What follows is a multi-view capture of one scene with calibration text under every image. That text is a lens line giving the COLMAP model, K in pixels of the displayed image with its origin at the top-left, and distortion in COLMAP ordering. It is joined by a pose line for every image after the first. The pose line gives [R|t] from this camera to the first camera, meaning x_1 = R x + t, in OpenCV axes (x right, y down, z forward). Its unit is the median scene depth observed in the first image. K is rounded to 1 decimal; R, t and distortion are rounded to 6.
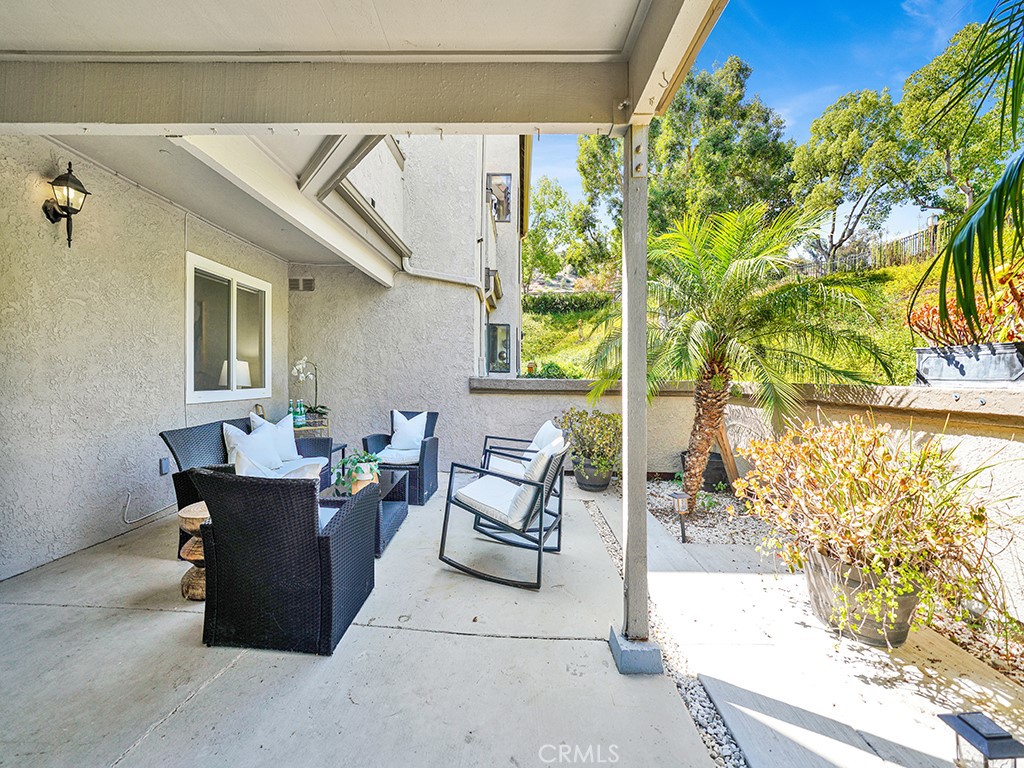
lens RADIAL K [[372.0, 0, 508.4], [0, 372.0, 373.4], [0, 0, 1]] dist [0.008245, 0.000052]
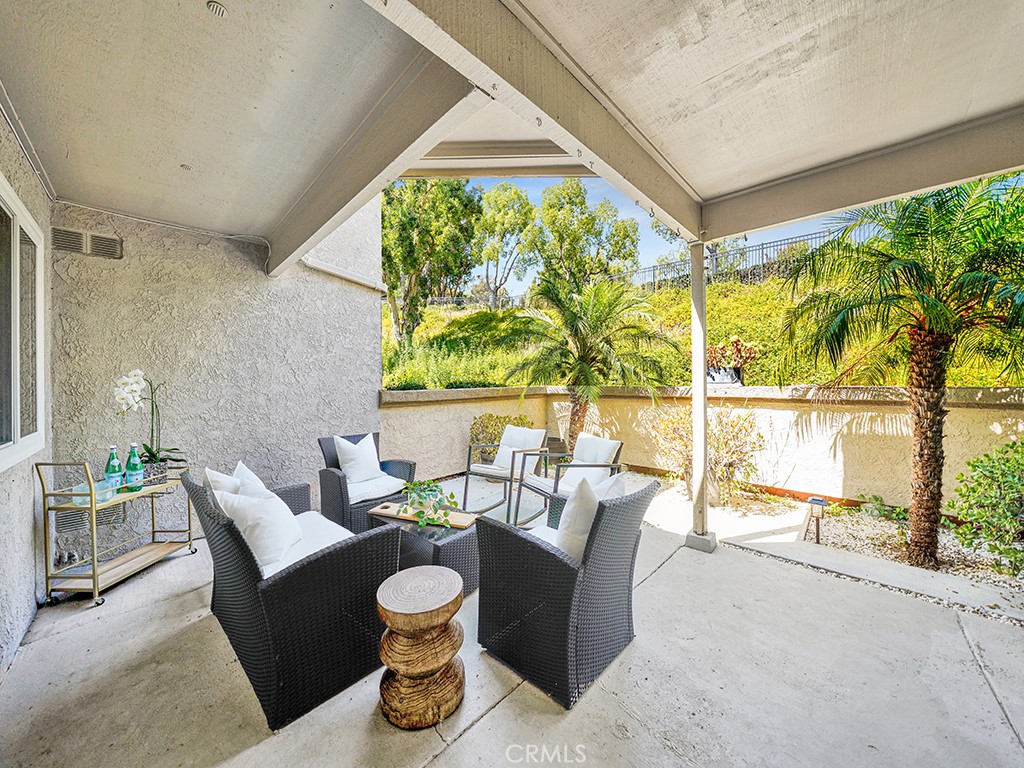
lens RADIAL K [[358.5, 0, 509.2], [0, 358.5, 384.3], [0, 0, 1]] dist [-0.028173, 0.003054]
pose [[0.691731, -0.032610, 0.721418, -0.507712], [0.019941, 0.999462, 0.026058, -0.022962], [-0.721880, -0.003639, 0.692009, 0.164032]]
